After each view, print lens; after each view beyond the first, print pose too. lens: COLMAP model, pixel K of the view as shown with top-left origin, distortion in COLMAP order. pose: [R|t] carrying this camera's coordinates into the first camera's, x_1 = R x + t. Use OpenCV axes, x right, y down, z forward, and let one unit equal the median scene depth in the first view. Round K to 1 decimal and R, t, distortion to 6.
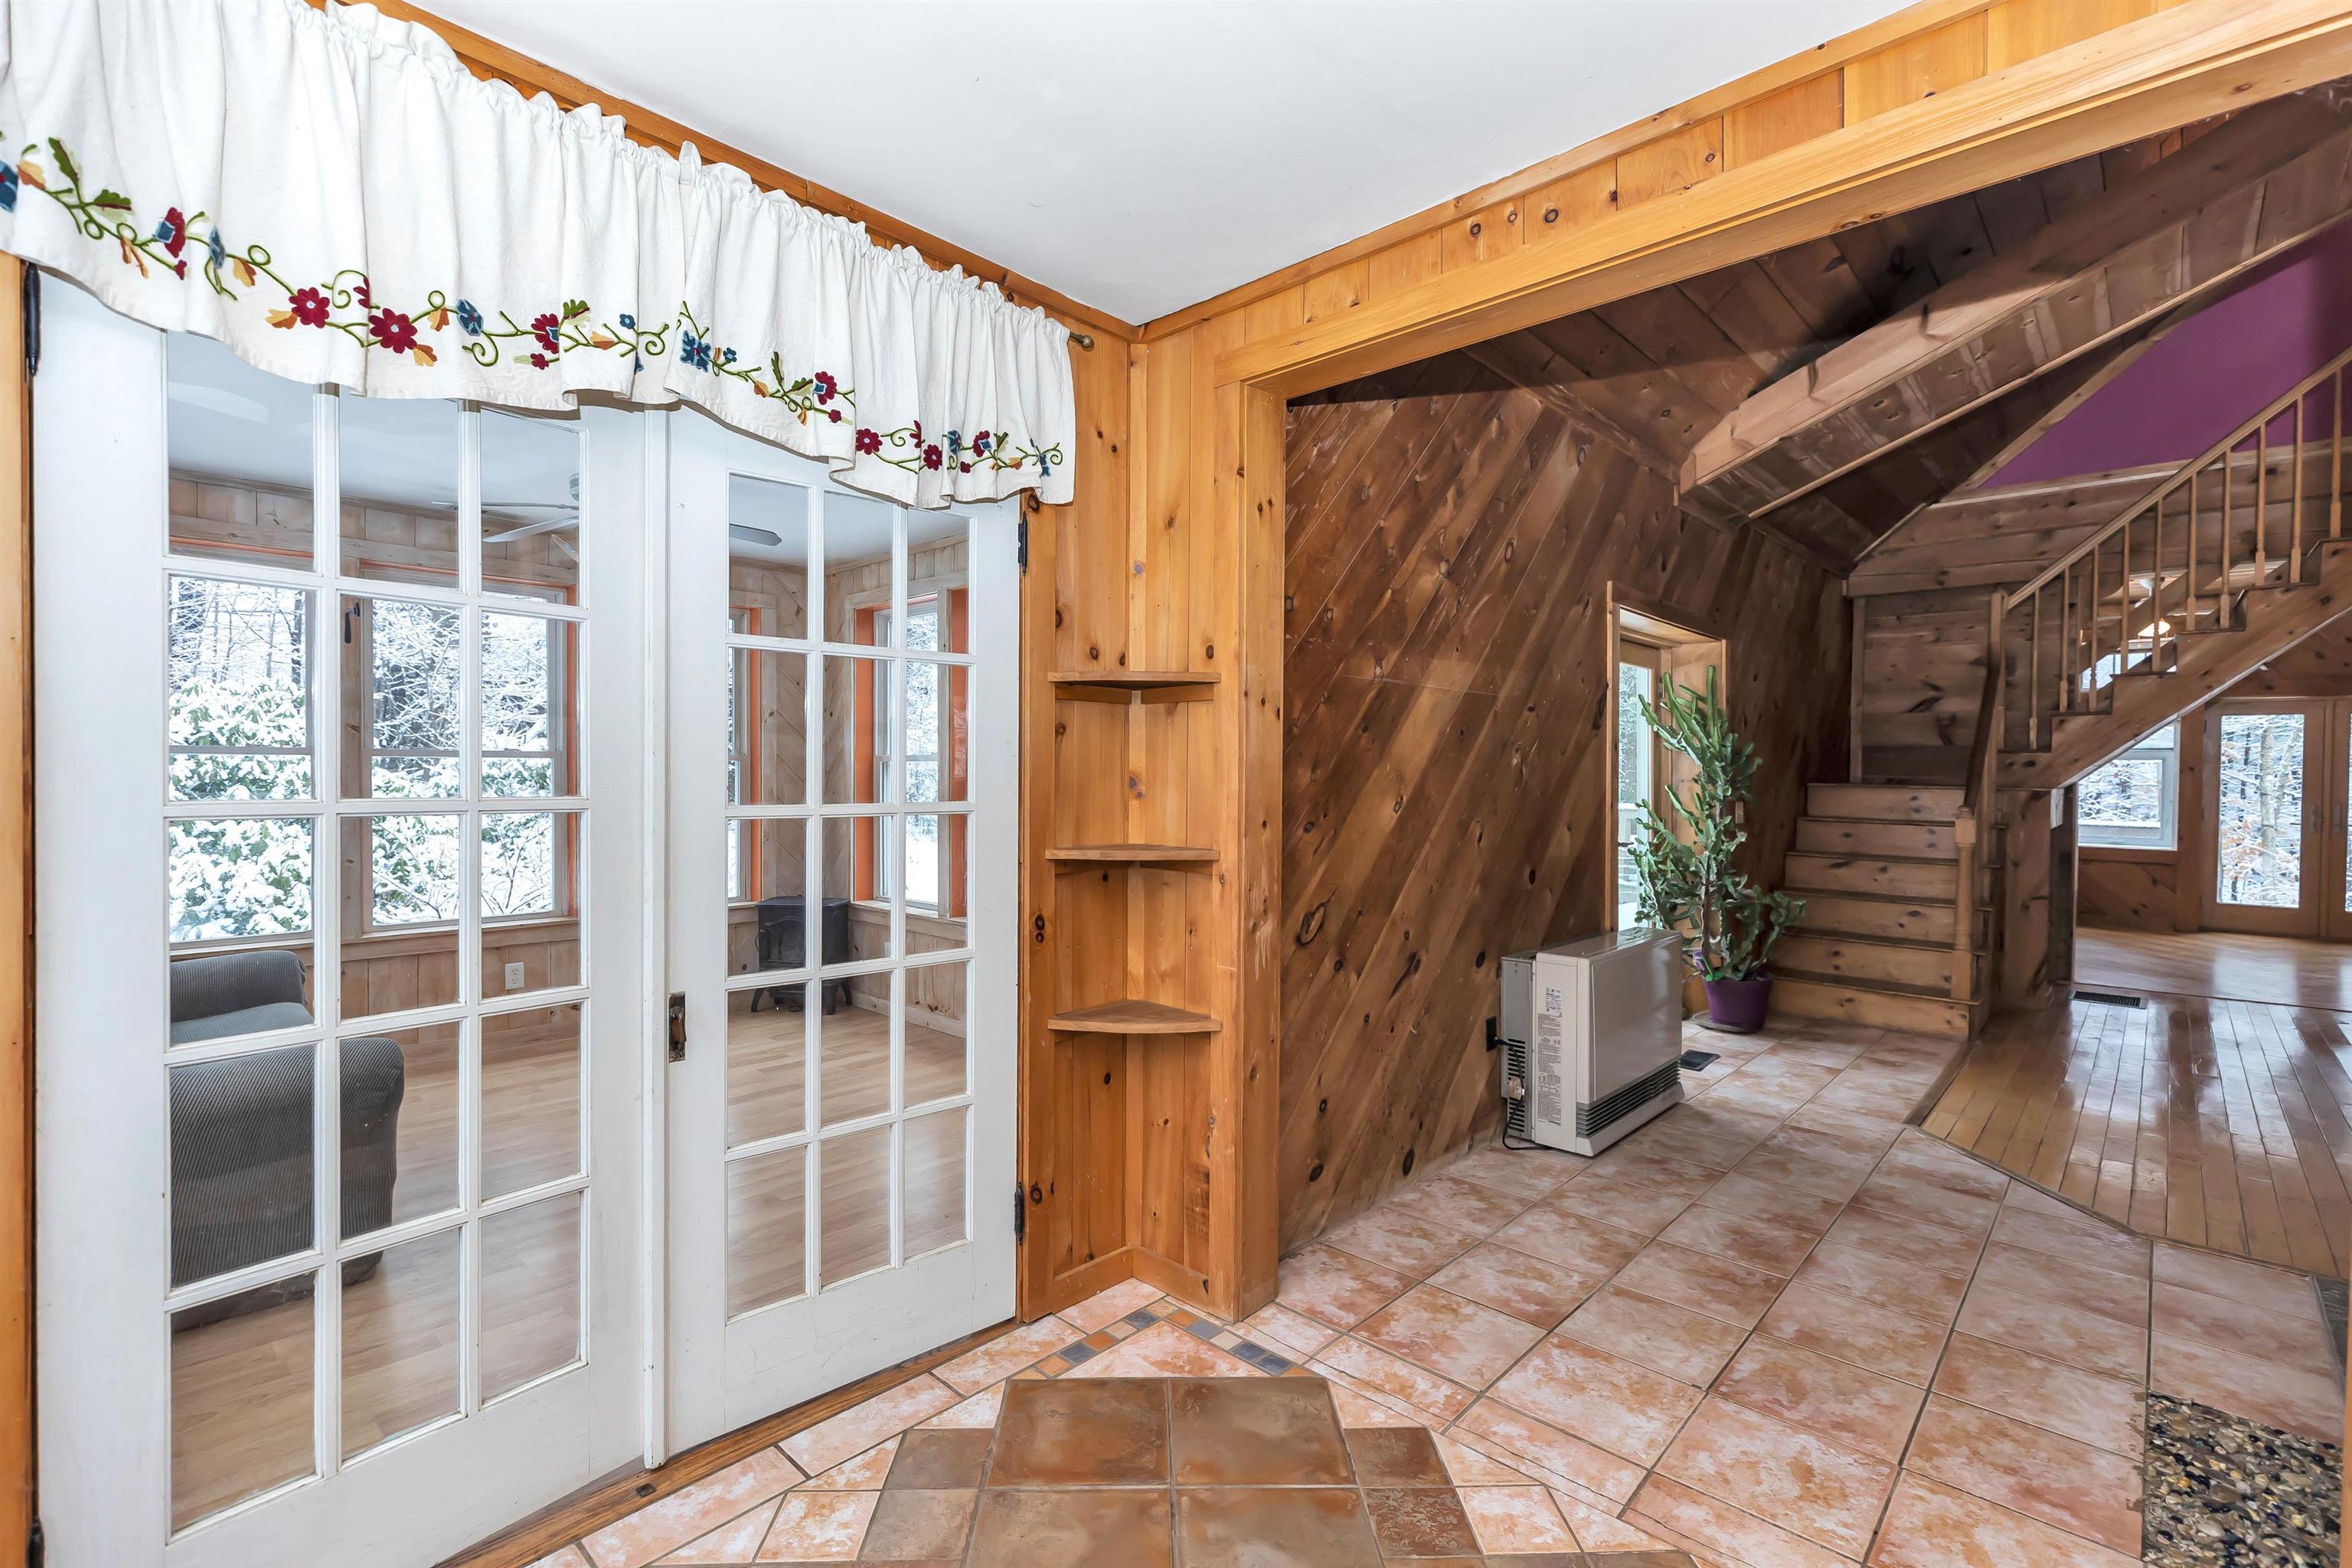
lens RADIAL K [[1048.0, 0, 1159.4], [0, 1048.0, 785.6], [0, 0, 1]] dist [0.006132, -0.002300]
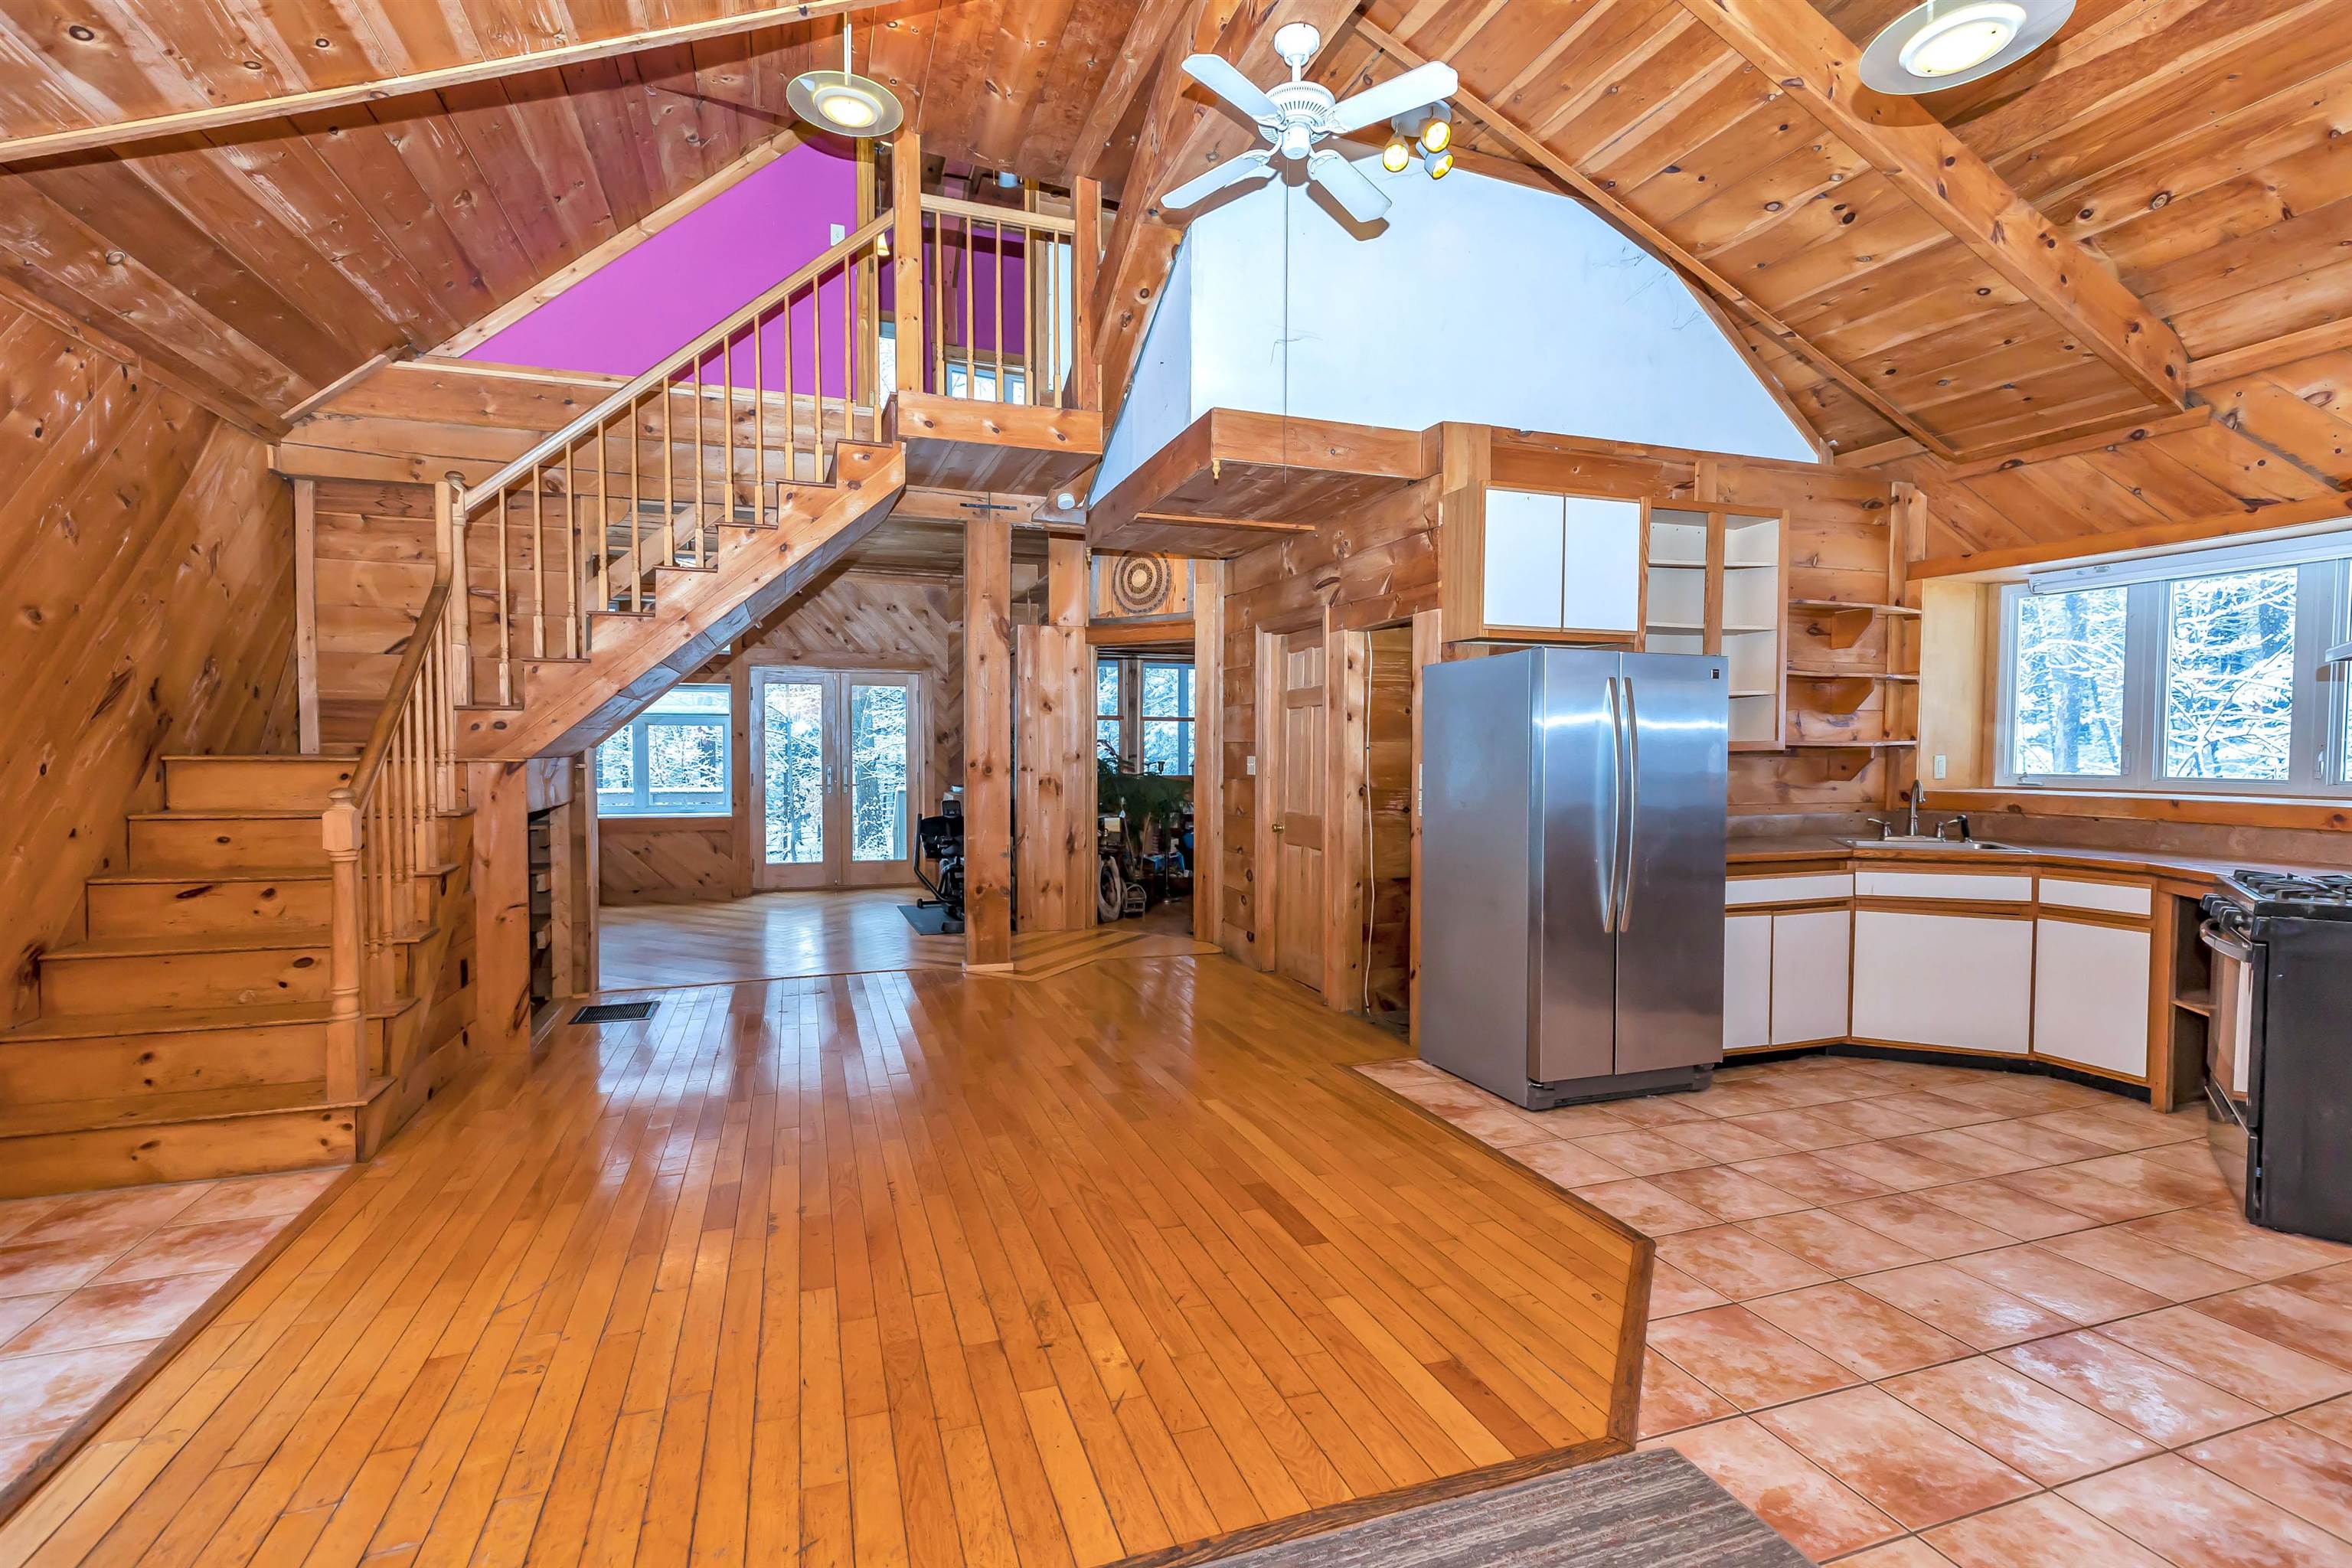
lens RADIAL K [[1048.0, 0, 1184.2], [0, 1048.0, 780.0], [0, 0, 1]] dist [0.006132, -0.002300]
pose [[0.459695, -0.039163, 0.887213, 0.967831], [0.016577, 0.999232, 0.035519, -0.002085], [-0.887922, -0.001621, 0.459991, 0.574360]]
